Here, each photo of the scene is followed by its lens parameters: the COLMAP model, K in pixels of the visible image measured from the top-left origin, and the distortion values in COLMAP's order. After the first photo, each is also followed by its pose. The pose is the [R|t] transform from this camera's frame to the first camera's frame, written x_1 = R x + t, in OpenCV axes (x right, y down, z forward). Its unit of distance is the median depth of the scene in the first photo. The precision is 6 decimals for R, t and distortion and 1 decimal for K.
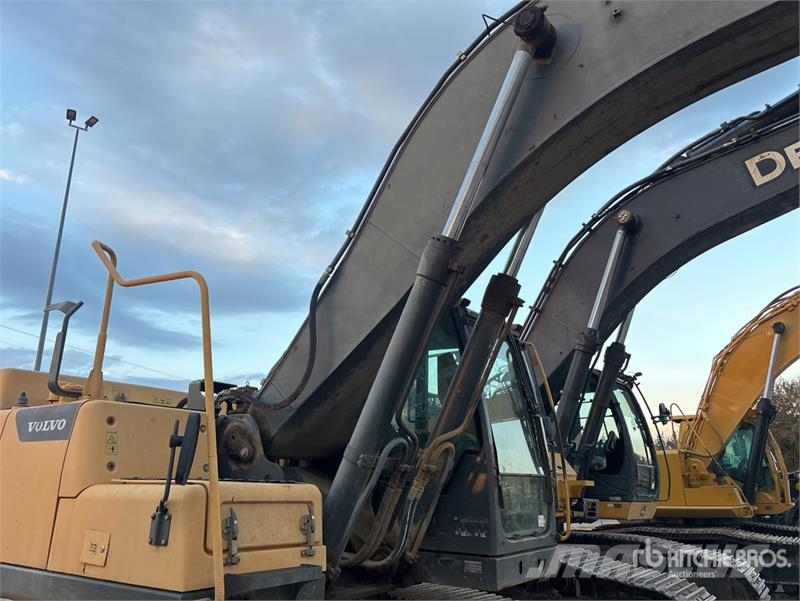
lens RADIAL K [[608.3, 0, 400.0], [0, 608.3, 300.5], [0, 0, 1]] dist [0.002802, -0.003615]
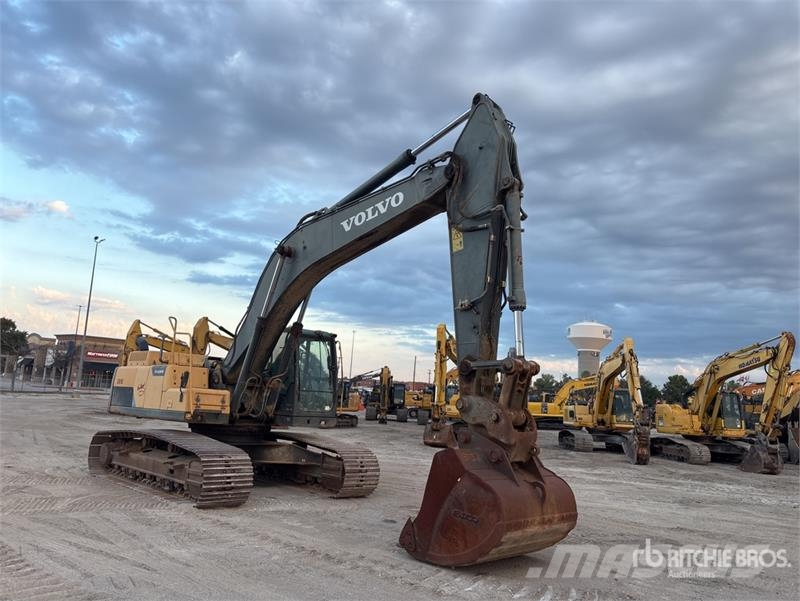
lens RADIAL K [[685.3, 0, 400.0], [0, 685.3, 300.5], [0, 0, 1]] dist [-0.065611, 0.000071]
pose [[0.964991, -0.017073, -0.261725, 0.879877], [0.046123, 0.993375, 0.105256, -0.270461], [0.258194, -0.113642, 0.959386, -1.151602]]
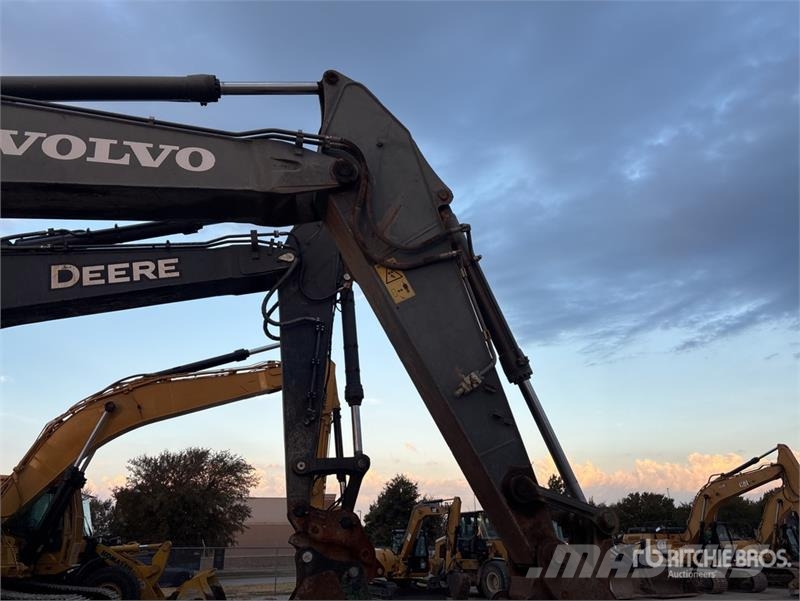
lens RADIAL K [[601.4, 0, 400.0], [0, 601.4, 300.5], [0, 0, 1]] dist [0.064434, -0.076522]
pose [[0.645885, 0.302634, 0.700888, 0.192694], [-0.234649, 0.952327, -0.194967, -0.092317], [-0.726479, -0.038536, 0.686107, -0.341022]]
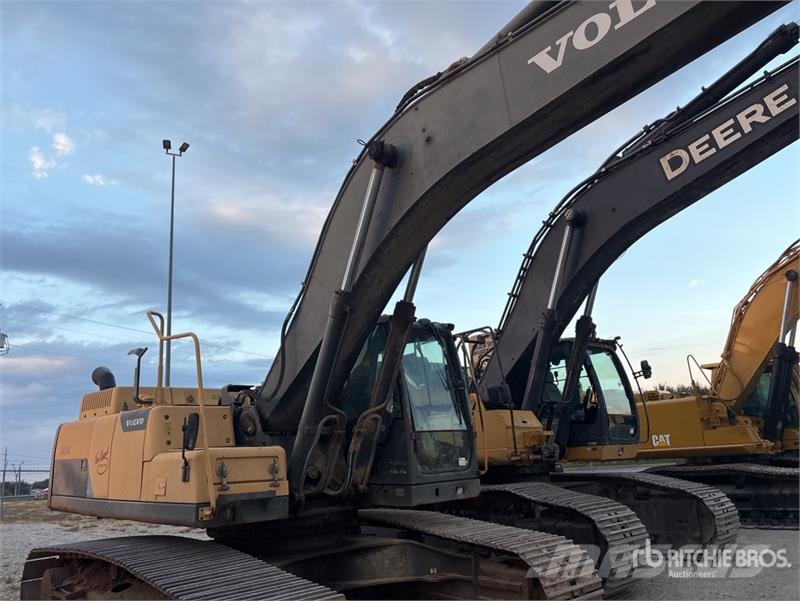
lens RADIAL K [[608.3, 0, 400.0], [0, 608.3, 300.5], [0, 0, 1]] dist [0.002802, -0.003615]
pose [[0.978322, -0.101948, -0.180256, 0.262583], [0.112474, 0.992439, 0.049145, -0.072033], [0.173882, -0.068354, 0.982391, -0.285668]]
